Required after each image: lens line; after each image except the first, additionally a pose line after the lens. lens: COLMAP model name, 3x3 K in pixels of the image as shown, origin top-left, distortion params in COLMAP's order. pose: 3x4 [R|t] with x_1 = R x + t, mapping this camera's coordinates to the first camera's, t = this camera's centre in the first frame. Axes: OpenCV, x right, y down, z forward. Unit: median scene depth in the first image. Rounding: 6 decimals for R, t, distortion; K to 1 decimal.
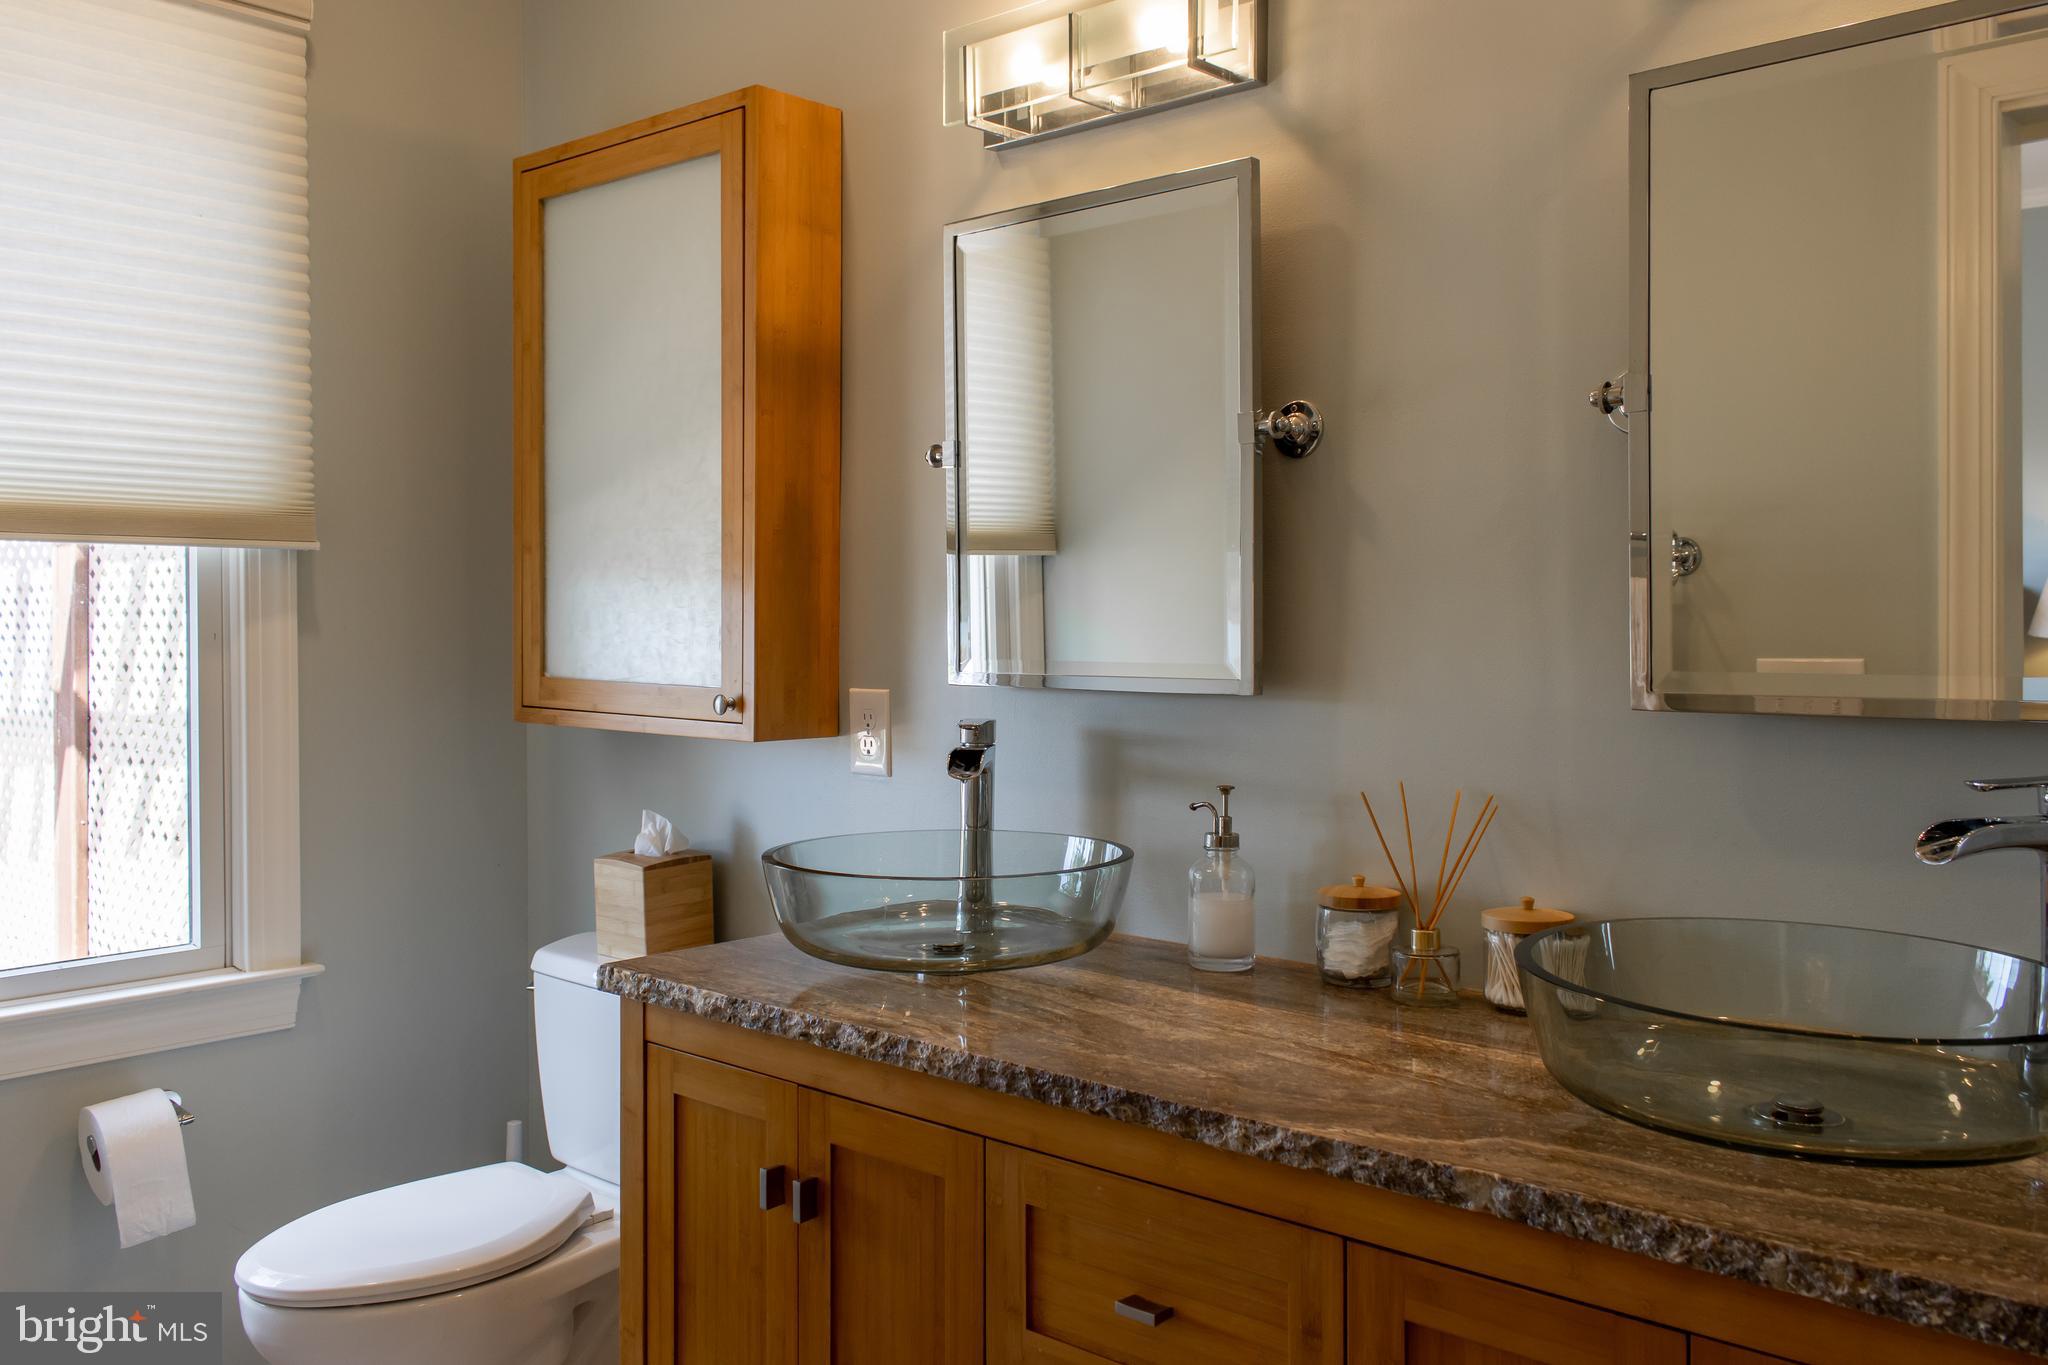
lens RADIAL K [[1654.6, 0, 1024.0], [0, 1654.6, 682.5], [0, 0, 1]] dist [0.006166, -0.003110]
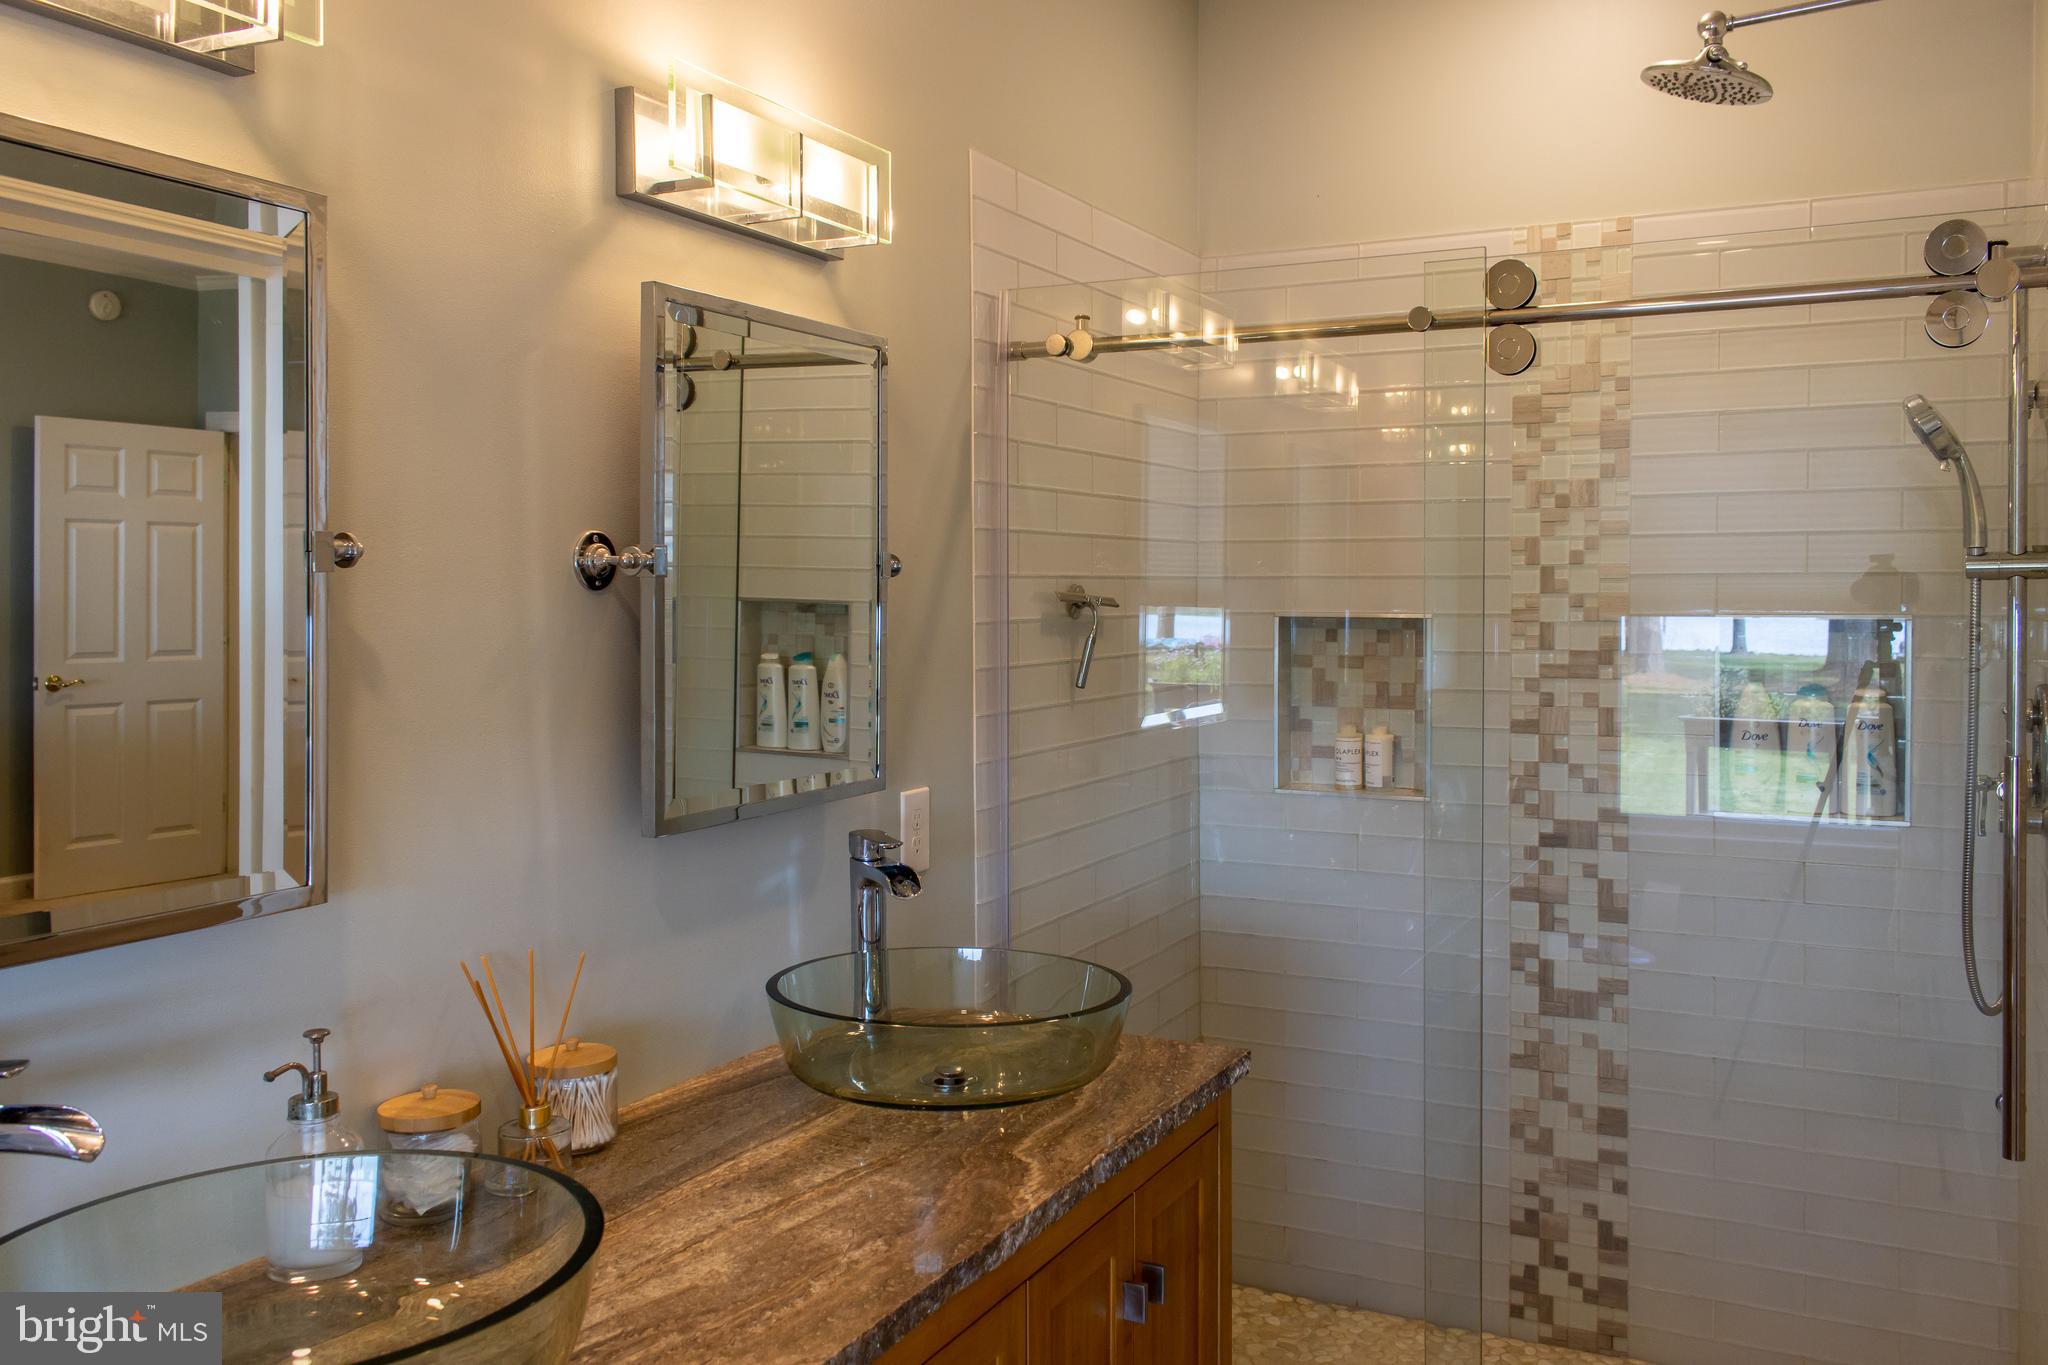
lens RADIAL K [[1654.6, 0, 1024.0], [0, 1654.6, 682.5], [0, 0, 1]] dist [0.006166, -0.003110]
pose [[-0.242483, -0.049517, 0.968891, -1.003807], [0.038300, 0.997429, 0.060561, -0.190335], [-0.969399, 0.051794, -0.239964, 1.294261]]
